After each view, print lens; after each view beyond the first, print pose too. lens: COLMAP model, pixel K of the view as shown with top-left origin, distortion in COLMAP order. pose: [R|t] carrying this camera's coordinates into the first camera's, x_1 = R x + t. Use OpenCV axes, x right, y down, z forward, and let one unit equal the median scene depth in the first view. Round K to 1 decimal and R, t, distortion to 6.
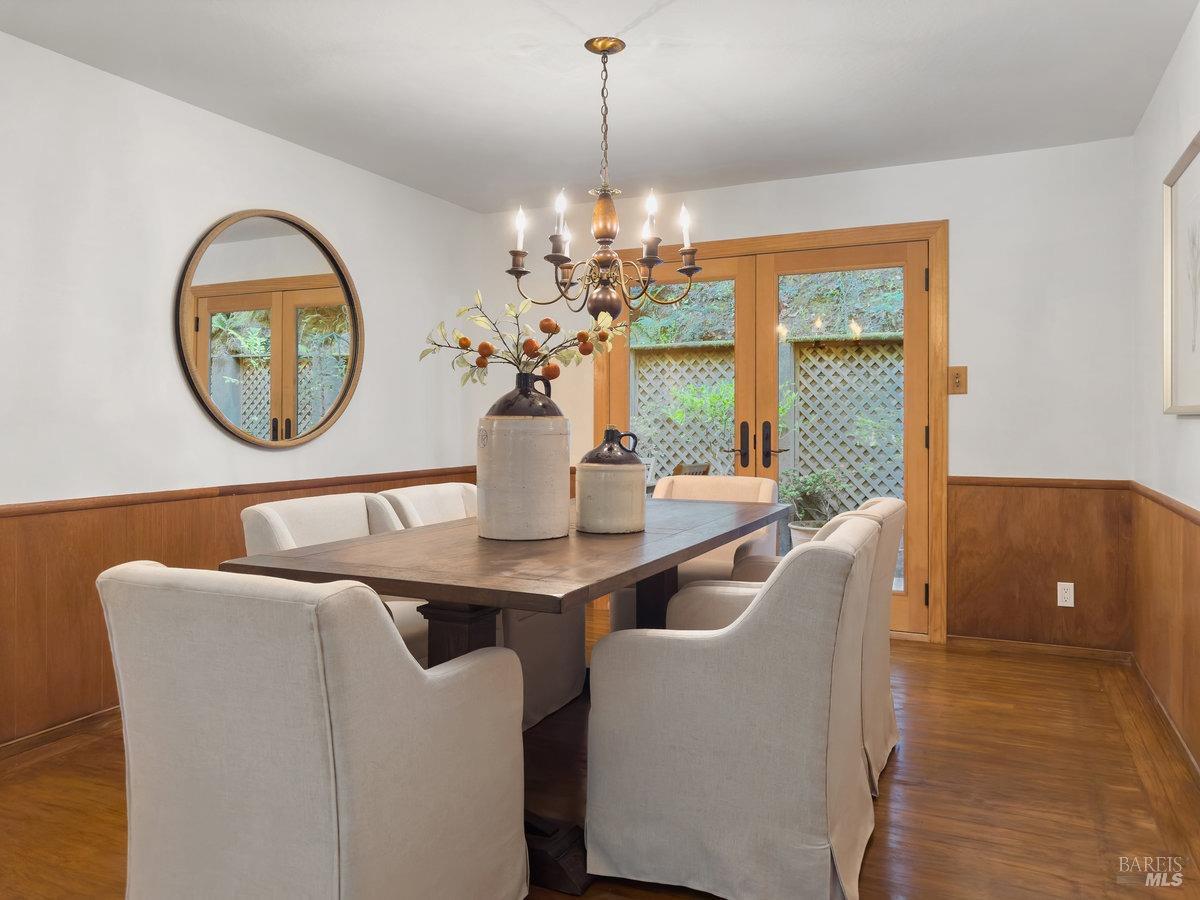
lens RADIAL K [[857.5, 0, 574.5], [0, 857.5, 422.8], [0, 0, 1]] dist [0.000027, 0.004527]
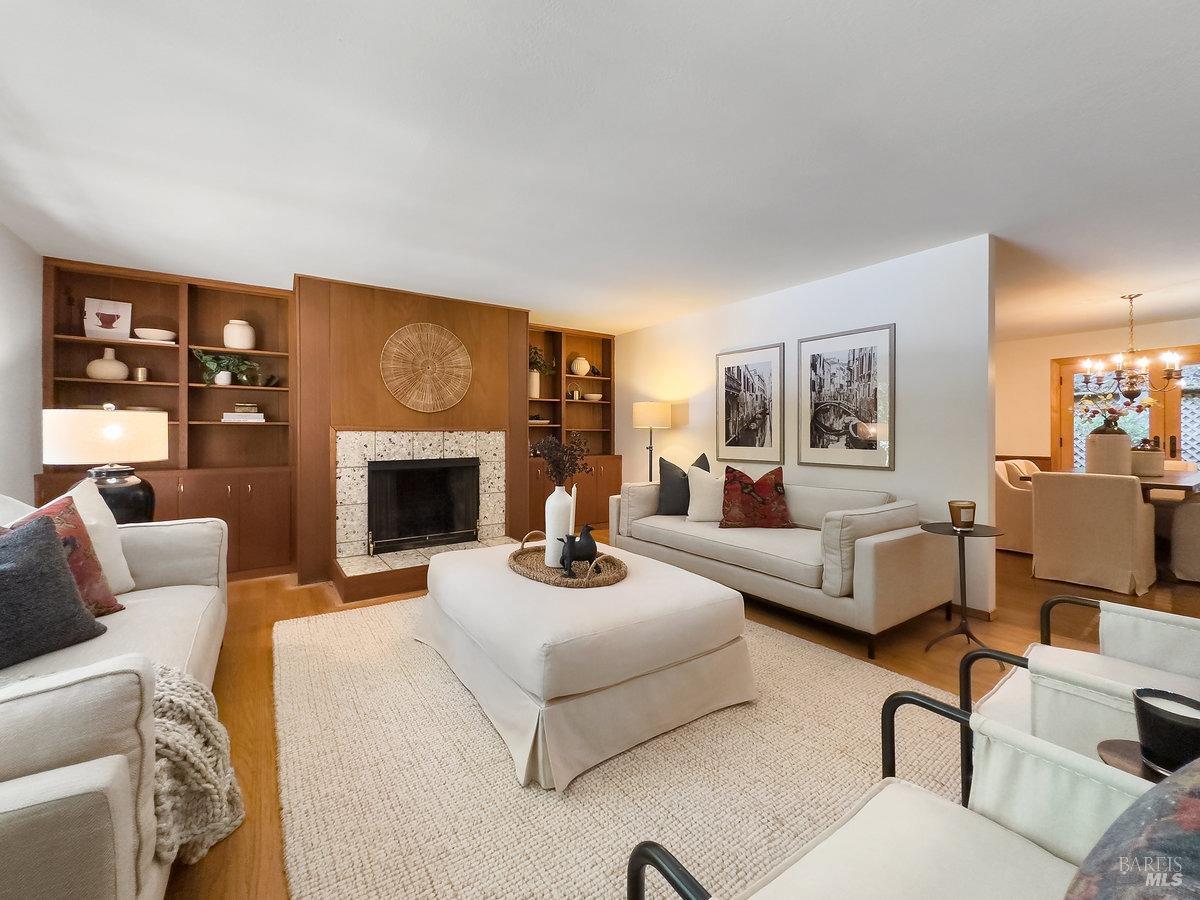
lens RADIAL K [[482.7, 0, 598.8], [0, 482.7, 433.2], [0, 0, 1]] dist [-0.000901, 0.000709]
pose [[0.881097, -0.004463, -0.472915, -0.485963], [0.001320, 0.999975, -0.006977, -0.001413], [0.472934, 0.005523, 0.881081, -0.754361]]
